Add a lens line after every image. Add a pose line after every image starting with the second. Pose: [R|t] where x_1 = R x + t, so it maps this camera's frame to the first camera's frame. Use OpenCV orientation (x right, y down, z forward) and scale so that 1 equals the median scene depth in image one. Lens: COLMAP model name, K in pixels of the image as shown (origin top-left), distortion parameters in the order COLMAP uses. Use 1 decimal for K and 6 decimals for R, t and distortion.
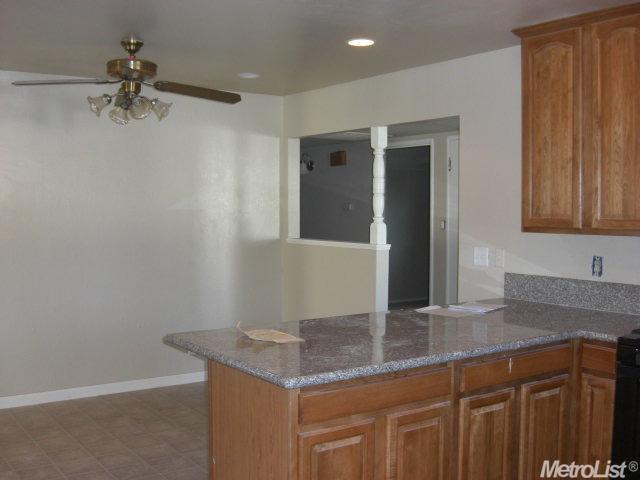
lens RADIAL K [[724.3, 0, 318.1], [0, 724.3, 239.8], [0, 0, 1]] dist [-0.118856, 0.000000]
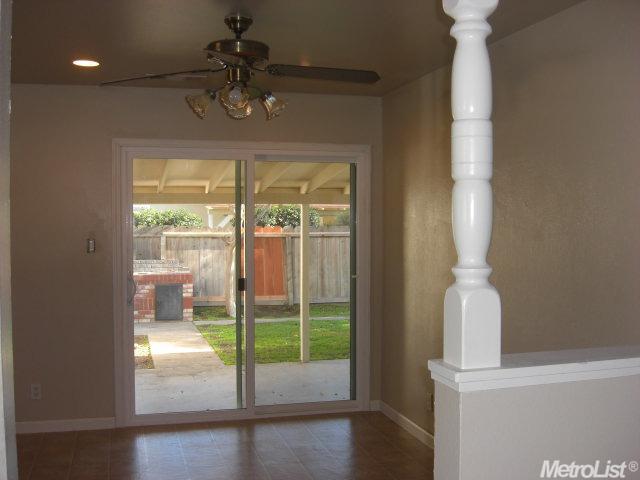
lens RADIAL K [[724.3, 0, 320.6], [0, 724.3, 238.3], [0, 0, 1]] dist [-0.118856, 0.000000]
pose [[0.967212, 0.002508, -0.253956, 0.137627], [-0.008904, 0.999671, -0.024040, -0.048607], [0.253813, 0.025513, 0.966917, 1.016169]]
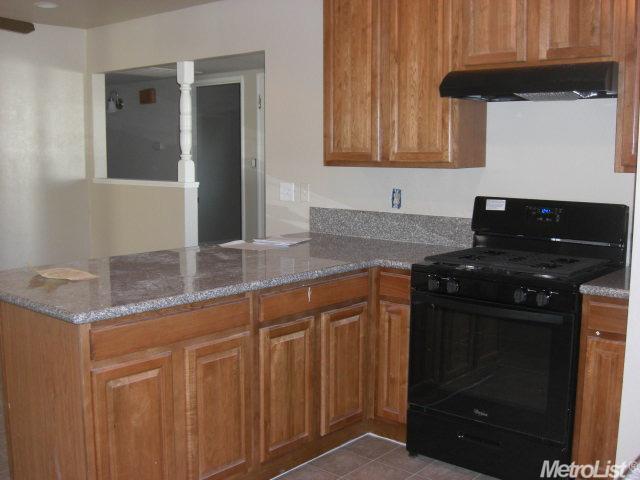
lens RADIAL K [[724.3, 0, 318.7], [0, 724.3, 242.8], [0, 0, 1]] dist [-0.118856, 0.000000]
pose [[0.971662, -0.029729, 0.234496, 0.035571], [0.011107, 0.996706, 0.080339, 0.016268], [-0.236112, -0.075458, 0.968792, 0.001034]]
